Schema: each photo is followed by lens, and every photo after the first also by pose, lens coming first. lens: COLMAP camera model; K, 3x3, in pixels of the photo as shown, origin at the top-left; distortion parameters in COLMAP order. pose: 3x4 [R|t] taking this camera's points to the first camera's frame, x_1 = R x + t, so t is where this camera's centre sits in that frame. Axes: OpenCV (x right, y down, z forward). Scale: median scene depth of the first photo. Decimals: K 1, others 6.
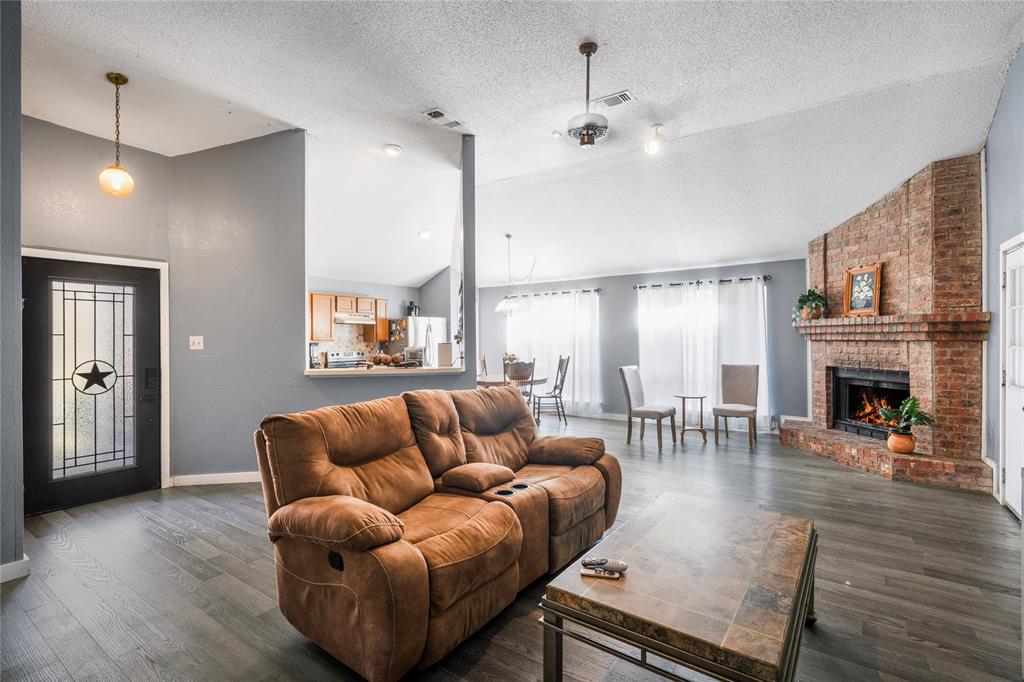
lens RADIAL K [[476.9, 0, 512.0], [0, 476.9, 341.0], [0, 0, 1]] dist [0.003635, 0.000944]
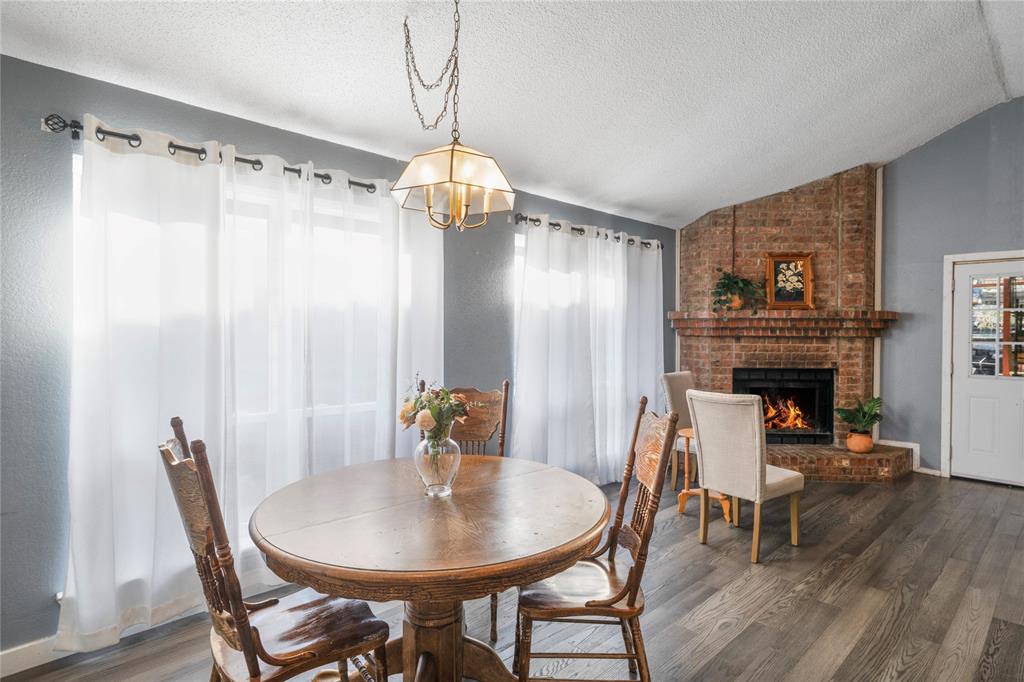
lens RADIAL K [[548.5, 0, 512.0], [0, 548.5, 341.0], [0, 0, 1]] dist [0.001092, 0.000092]
pose [[0.182579, -0.004083, 0.983183, -0.385404], [-0.000628, 0.999991, 0.004270, 0.003105], [-0.983191, -0.001397, 0.182575, 1.396864]]
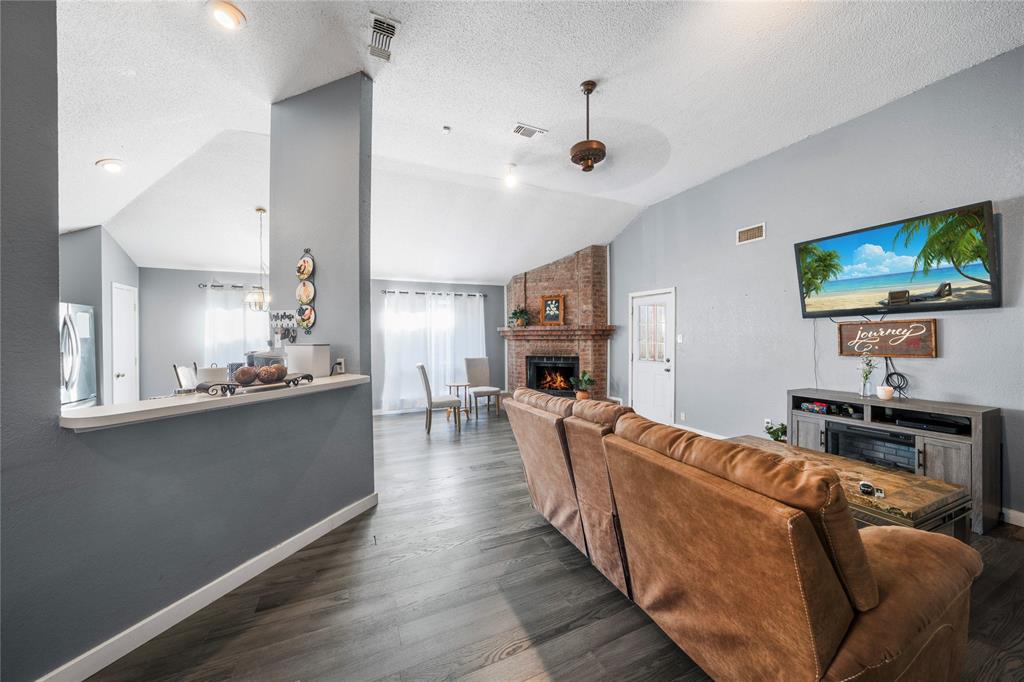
lens RADIAL K [[364.1, 0, 512.0], [0, 364.1, 341.0], [0, 0, 1]] dist [-0.013951, 0.000321]
pose [[0.503342, -0.005739, 0.864068, -0.478181], [0.006686, 0.999974, 0.002747, -0.000210], [-0.864061, 0.004394, 0.503368, 0.501743]]
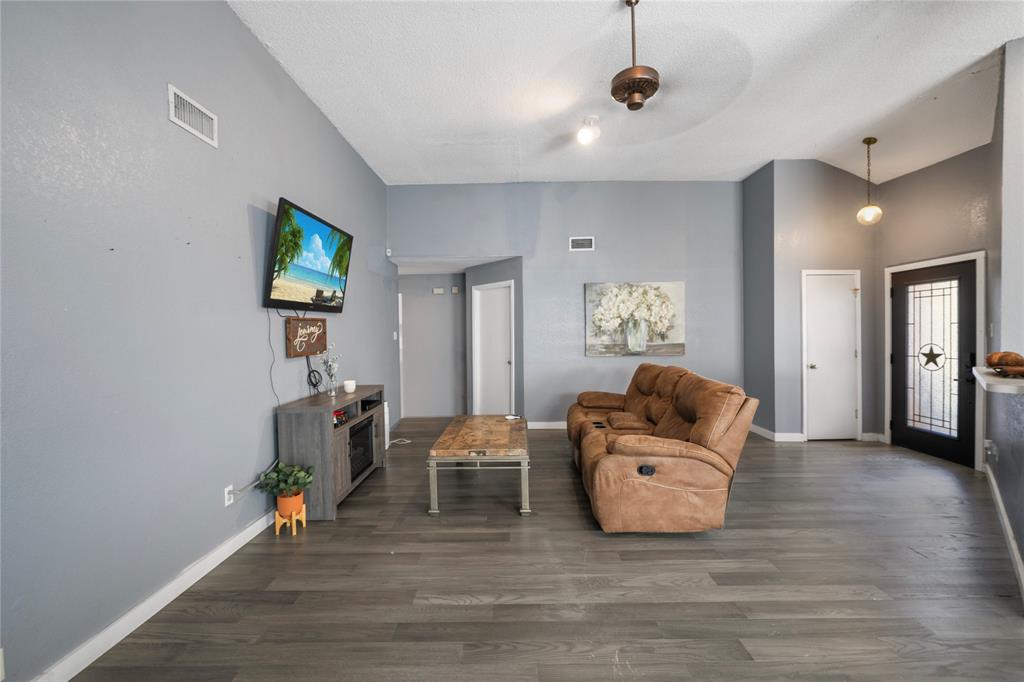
lens RADIAL K [[401.7, 0, 512.0], [0, 401.7, 341.0], [0, 0, 1]] dist [-0.000393, -0.000029]
pose [[-0.819428, 0.021512, -0.572778, 0.535856], [0.011026, 0.999702, 0.021771, -0.001456], [0.573076, 0.011524, -0.819421, 1.026932]]
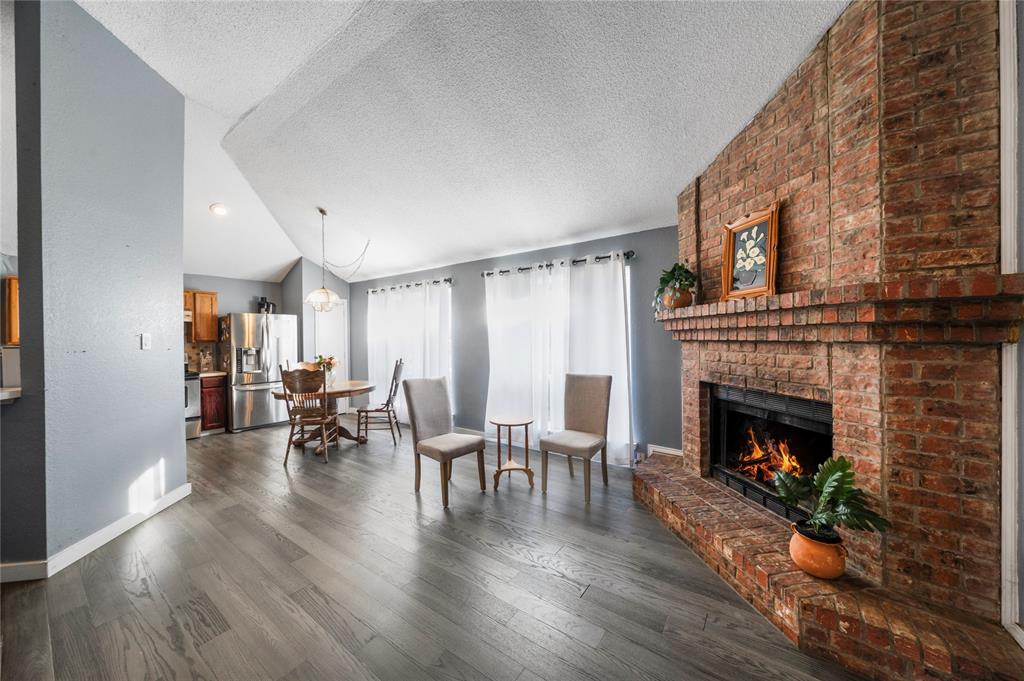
lens RADIAL K [[364.1, 0, 512.0], [0, 364.1, 340.5], [0, 0, 1]] dist [-0.013951, 0.000321]
pose [[0.999993, -0.001529, -0.003513, 0.470246], [0.001534, 0.999997, 0.001663, -0.003766], [0.003510, -0.001668, 0.999992, 0.589142]]
